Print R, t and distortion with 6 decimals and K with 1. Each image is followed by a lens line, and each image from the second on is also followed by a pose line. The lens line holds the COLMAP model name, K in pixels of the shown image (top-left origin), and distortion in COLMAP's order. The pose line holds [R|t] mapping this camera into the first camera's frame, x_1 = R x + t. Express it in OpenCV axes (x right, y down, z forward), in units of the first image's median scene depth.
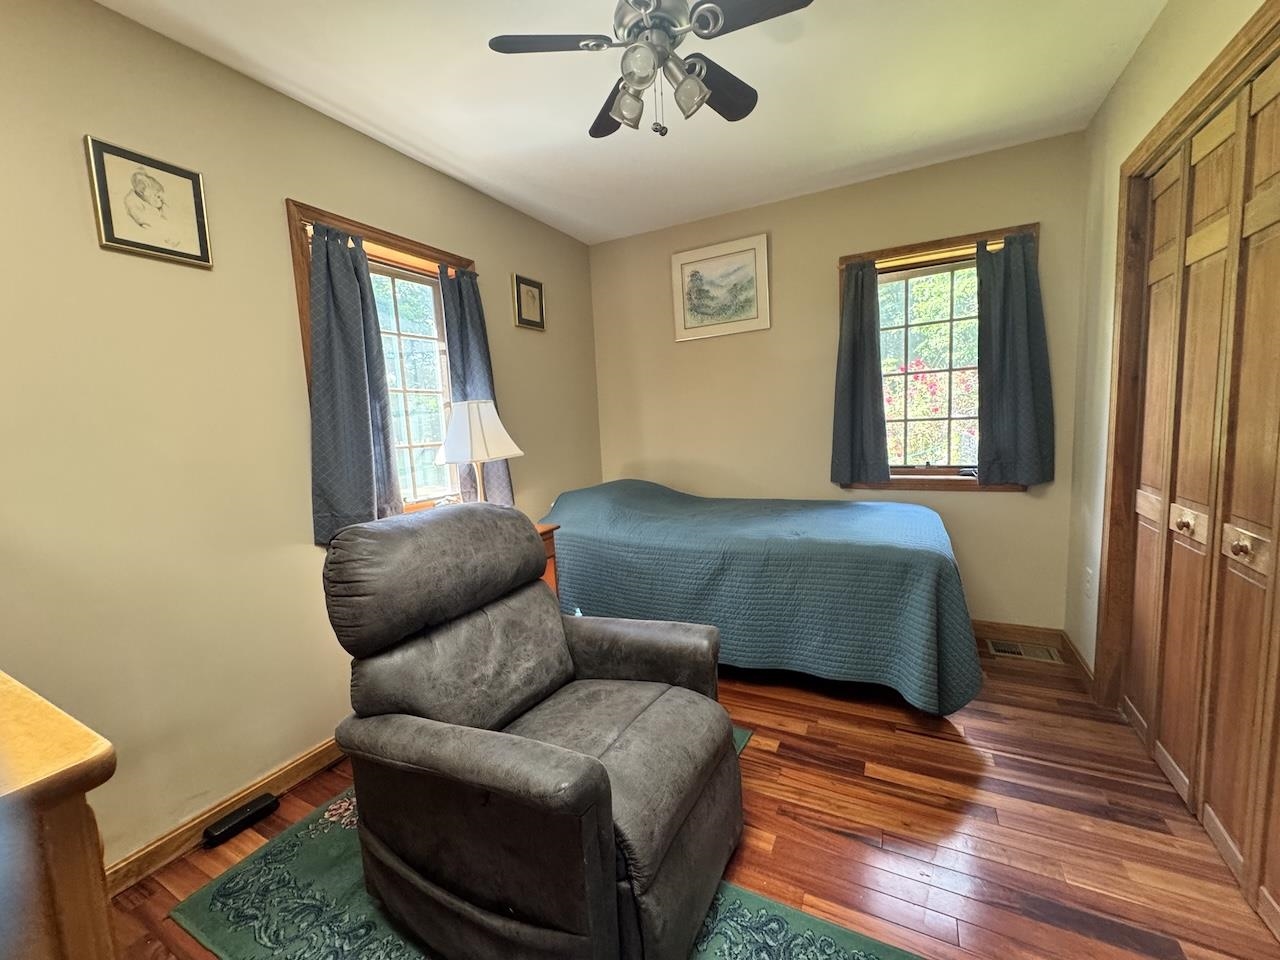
lens RADIAL K [[513.3, 0, 638.5], [0, 513.3, 480.2], [0, 0, 1]] dist [-0.000989, -0.000032]
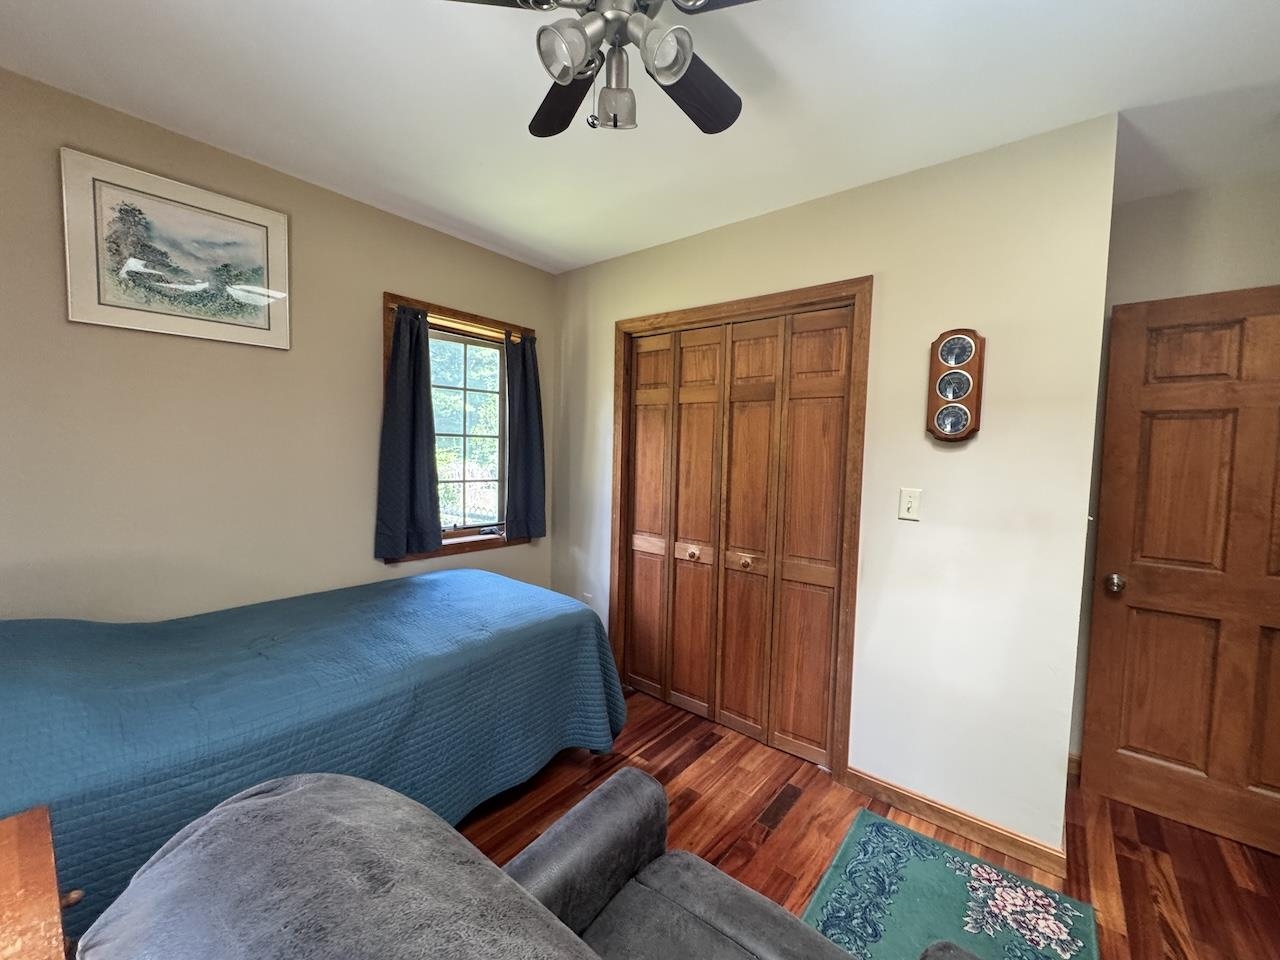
lens RADIAL K [[513.3, 0, 638.5], [0, 513.3, 480.2], [0, 0, 1]] dist [-0.000989, -0.000032]
pose [[0.205257, -0.003003, 0.978703, -0.386475], [0.074478, 0.997144, -0.012560, -0.091228], [-0.975870, 0.075470, 0.204894, 0.485435]]
